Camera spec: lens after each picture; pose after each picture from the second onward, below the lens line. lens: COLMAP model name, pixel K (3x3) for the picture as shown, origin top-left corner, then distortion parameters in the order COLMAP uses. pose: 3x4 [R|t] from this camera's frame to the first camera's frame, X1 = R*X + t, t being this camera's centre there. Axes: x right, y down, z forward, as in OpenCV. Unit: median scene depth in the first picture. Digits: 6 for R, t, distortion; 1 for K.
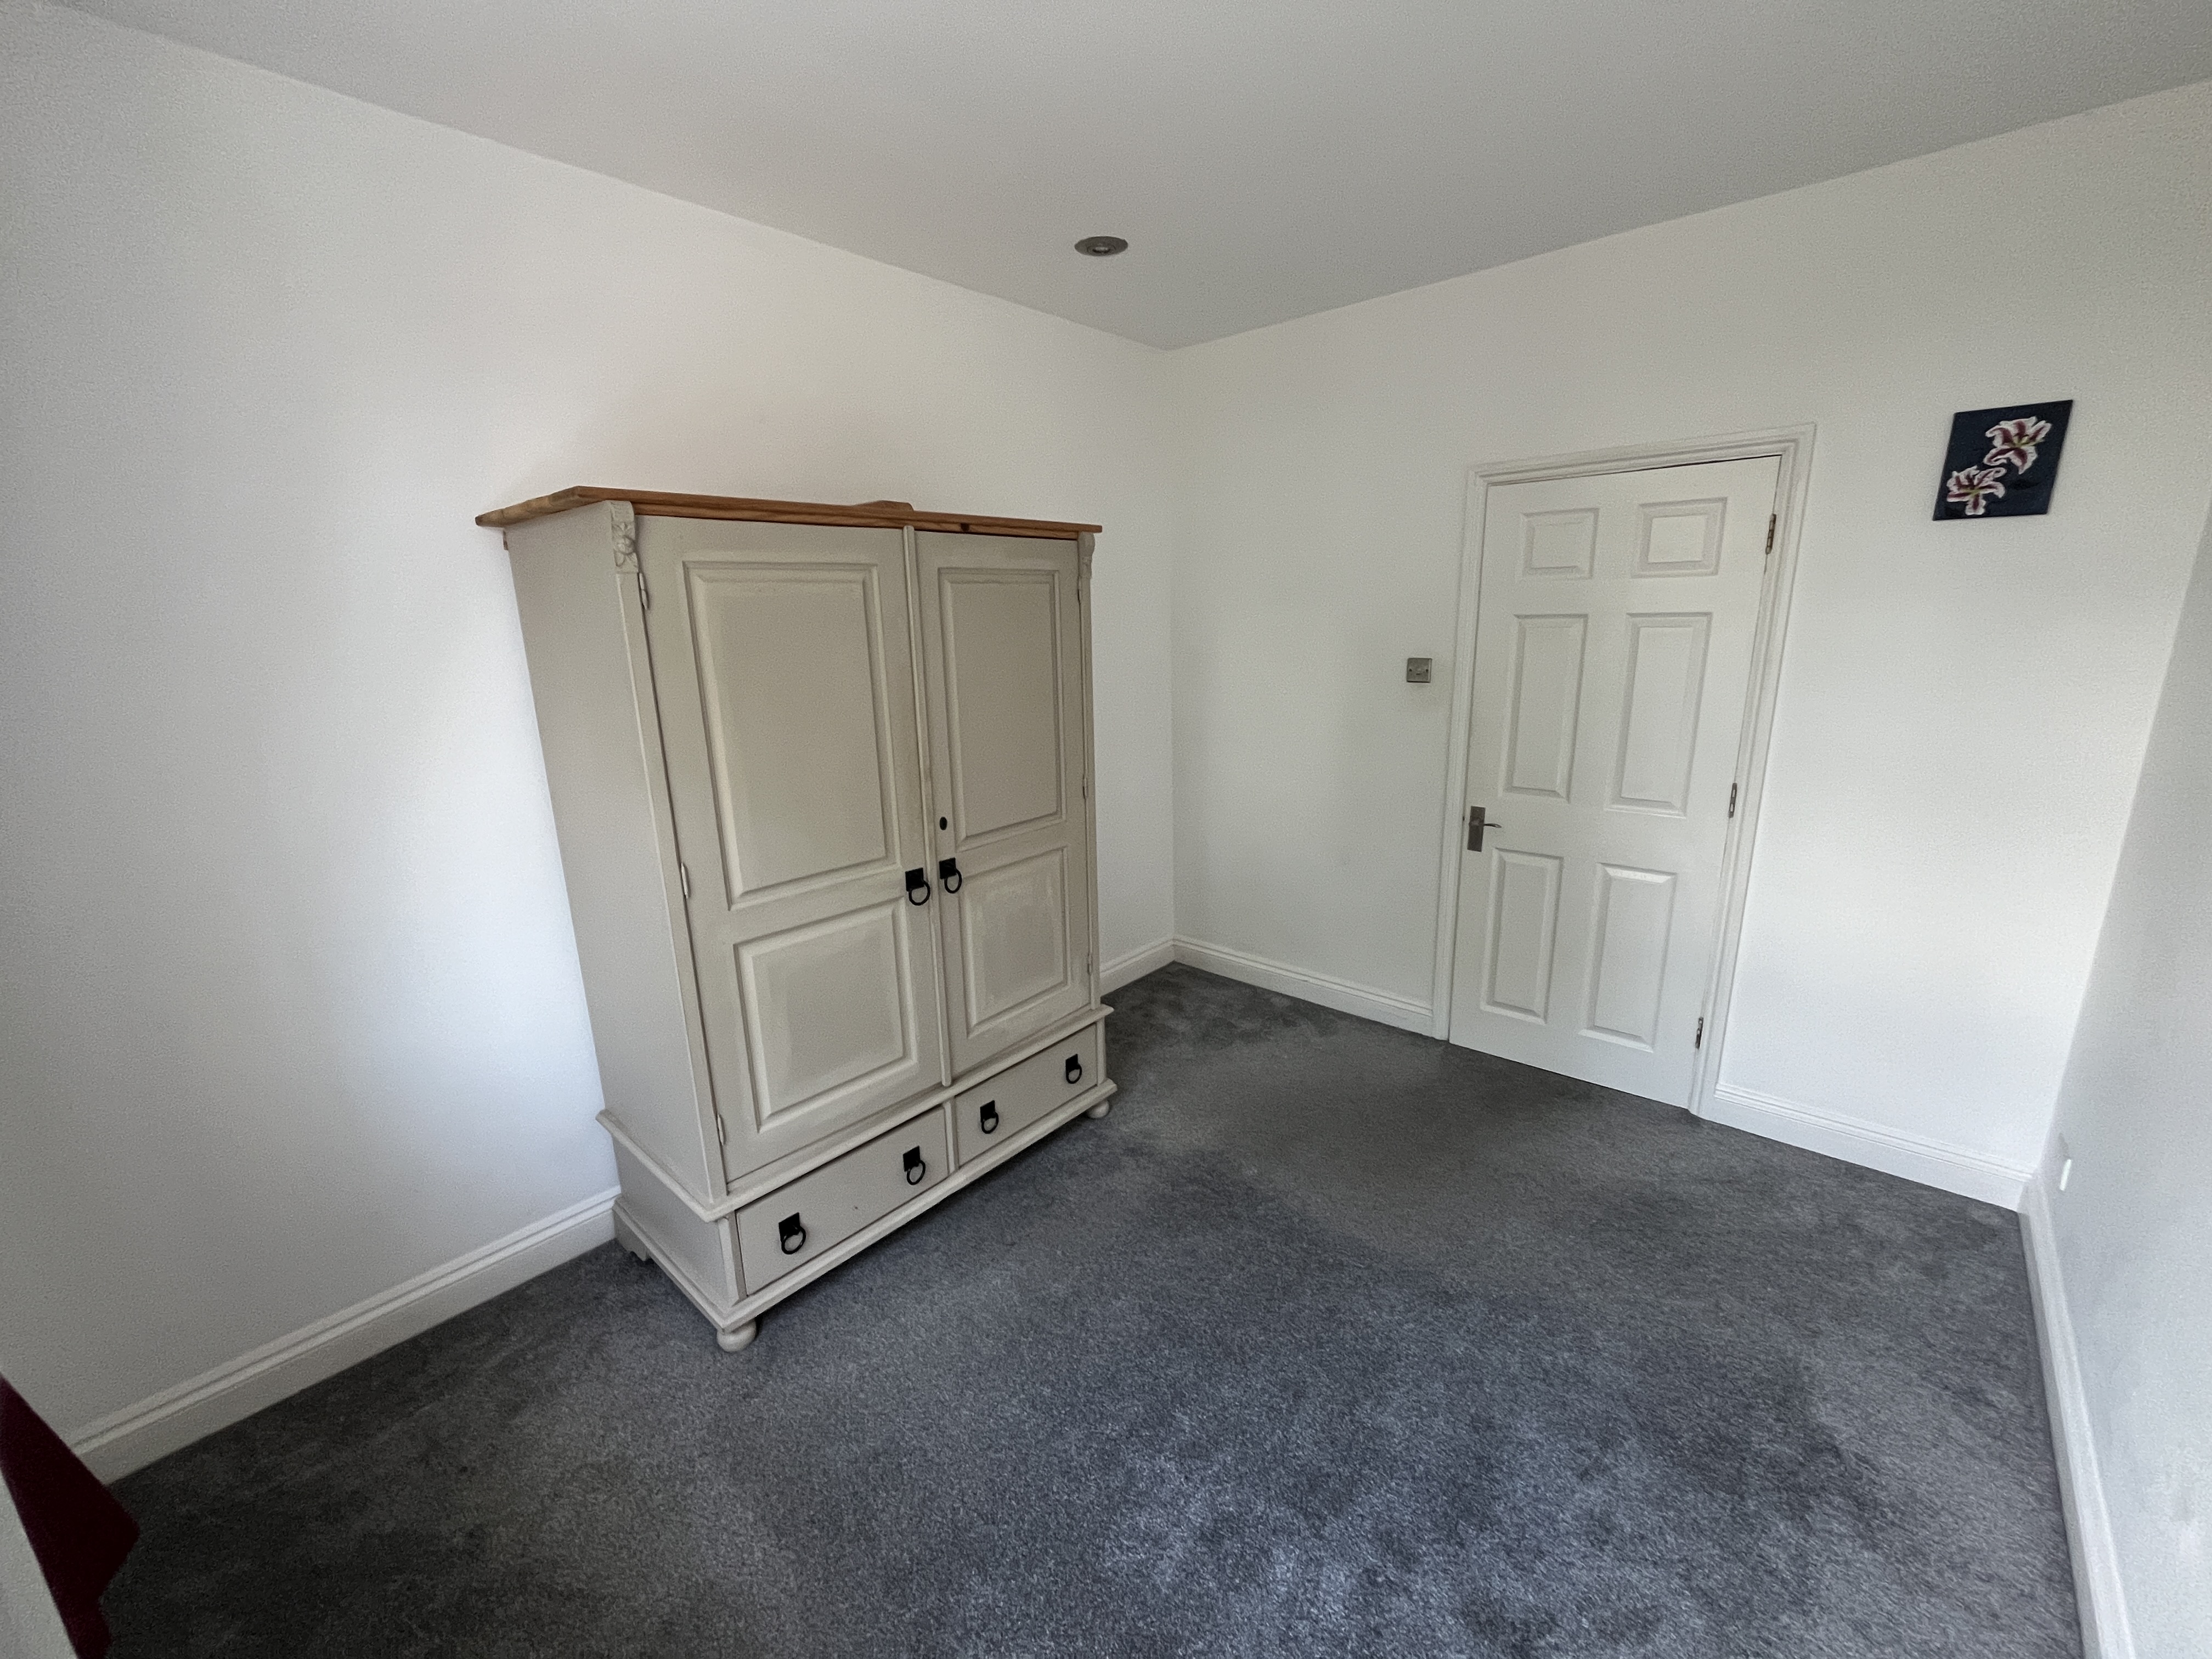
lens RADIAL K [[890.9, 0, 1097.9], [0, 890.9, 829.4], [0, 0, 1]] dist [-0.003961, -0.000456]
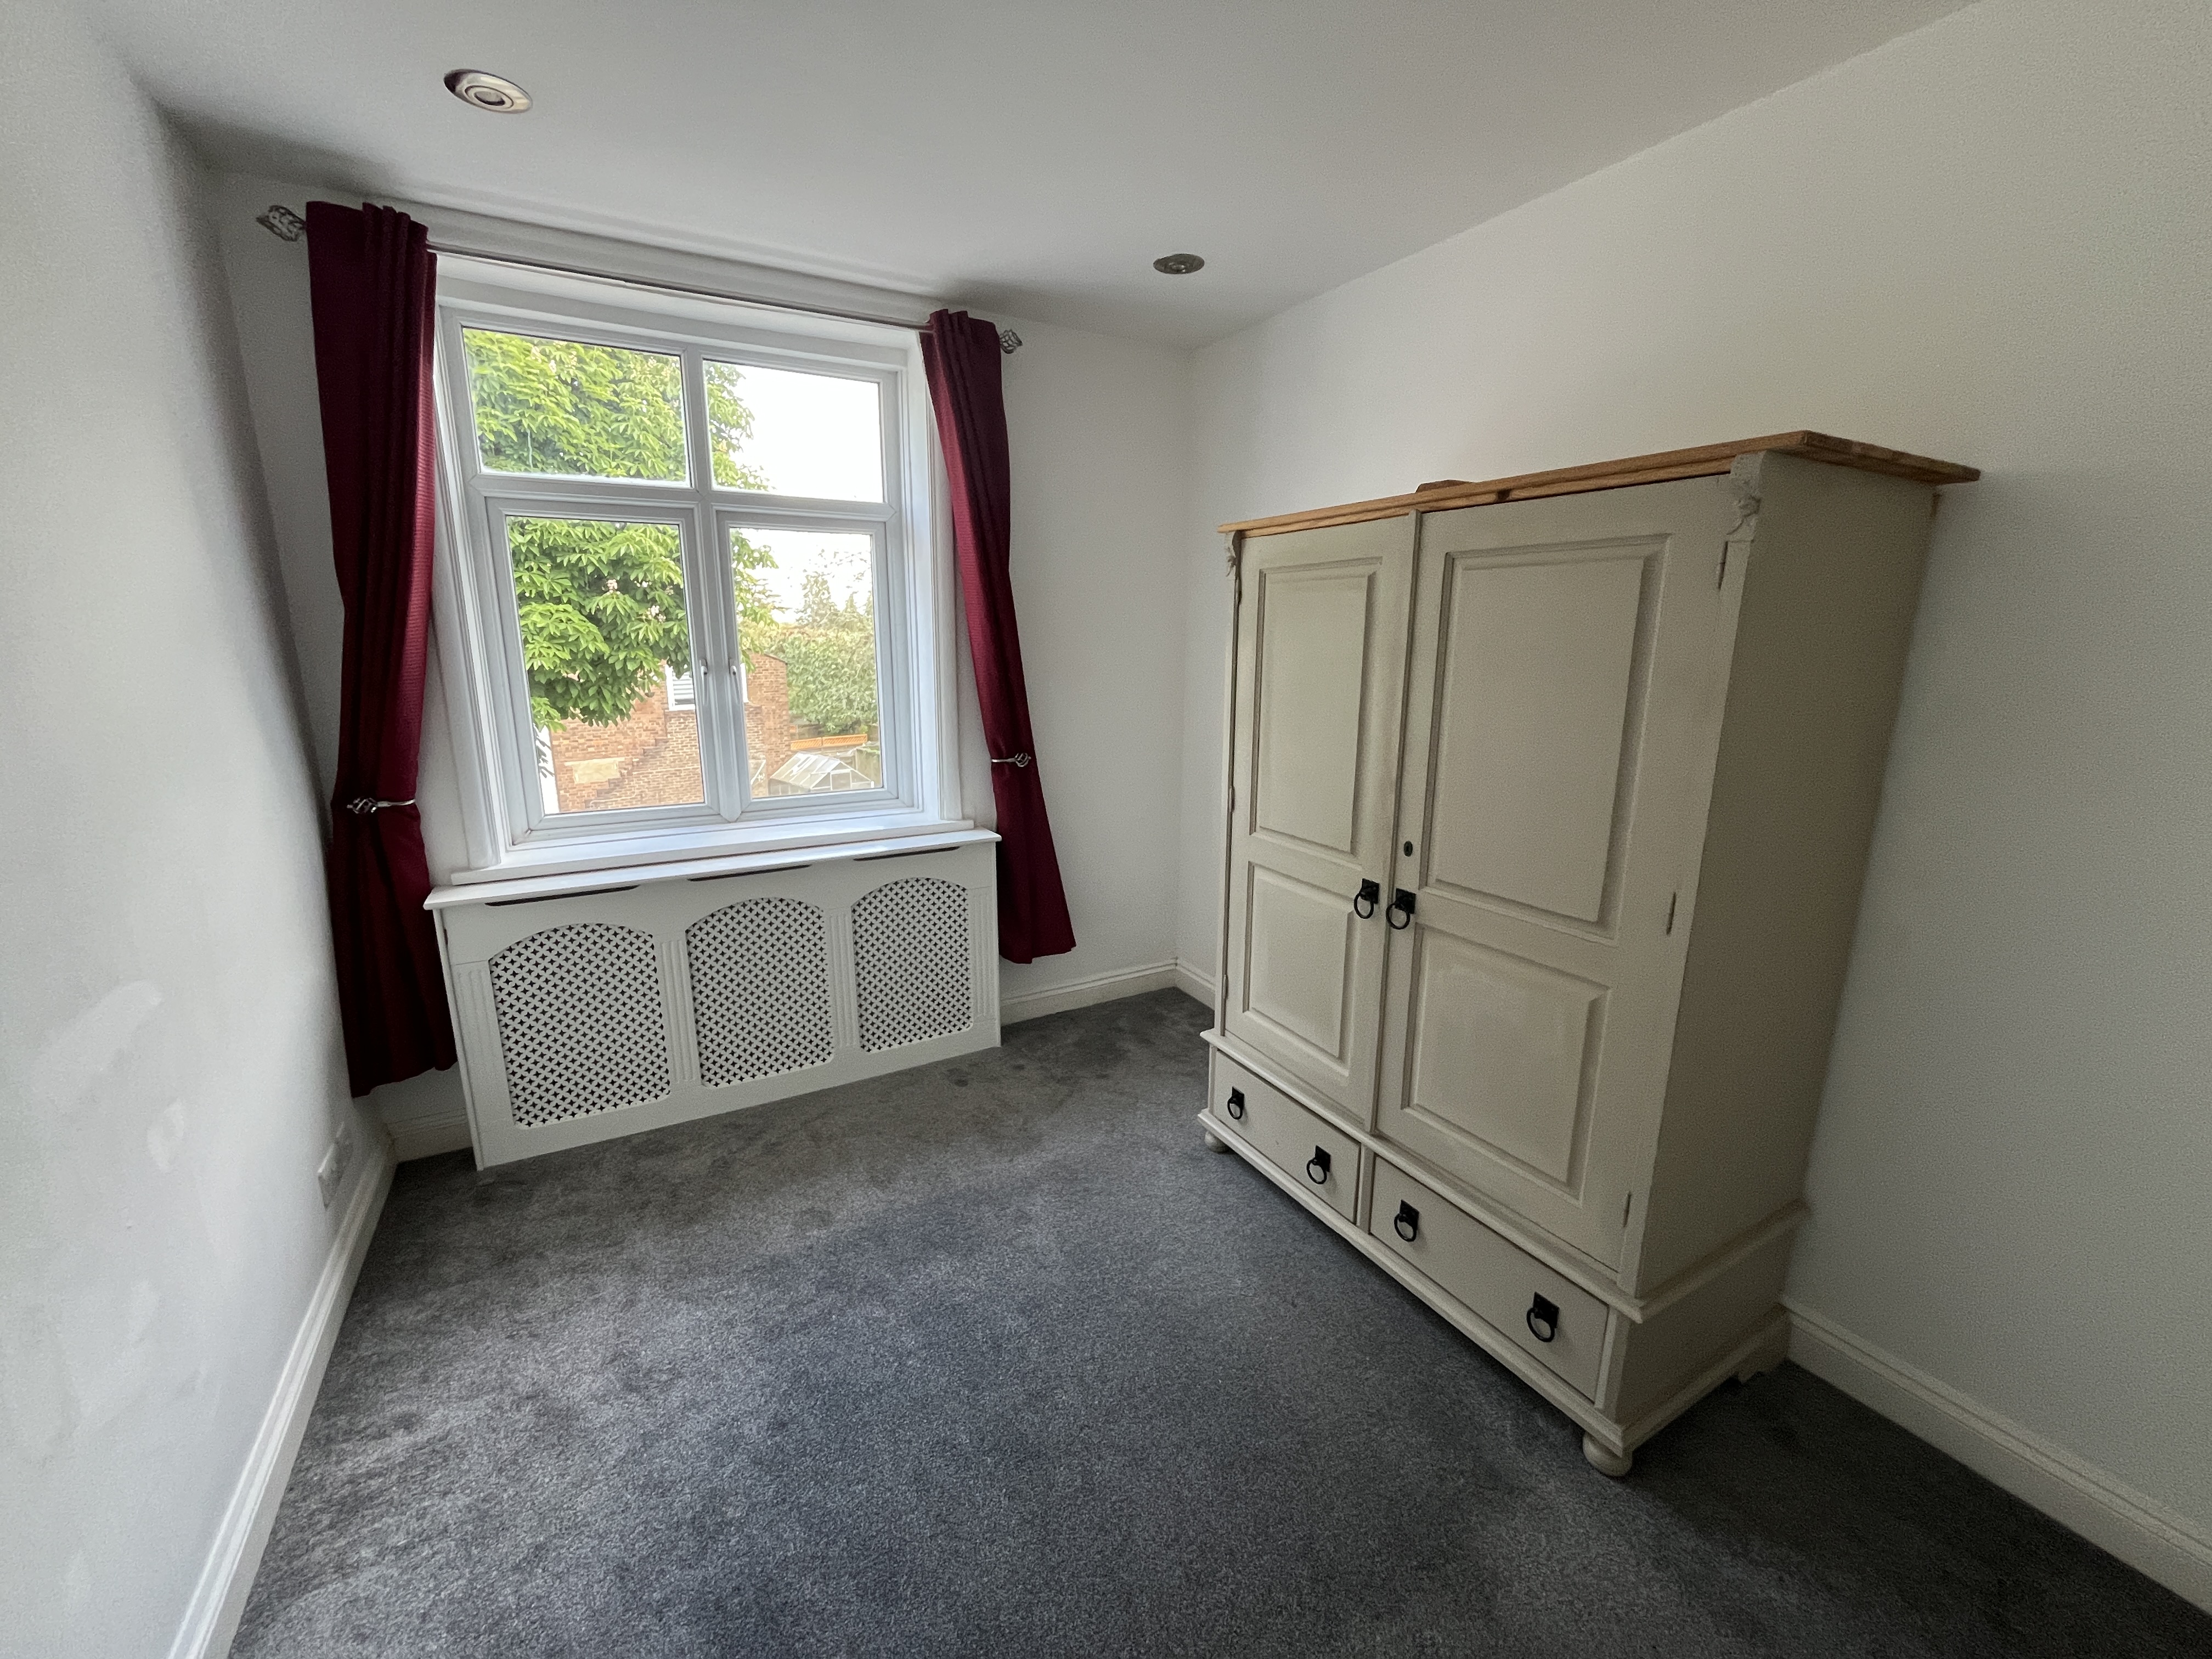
lens RADIAL K [[890.9, 0, 1097.9], [0, 890.9, 829.4], [0, 0, 1]] dist [-0.003961, -0.000456]
pose [[-0.316022, 0.232562, -0.919807, 0.731787], [-0.222337, 0.924341, 0.310098, -0.230920], [0.922332, 0.302505, -0.240405, 0.942777]]
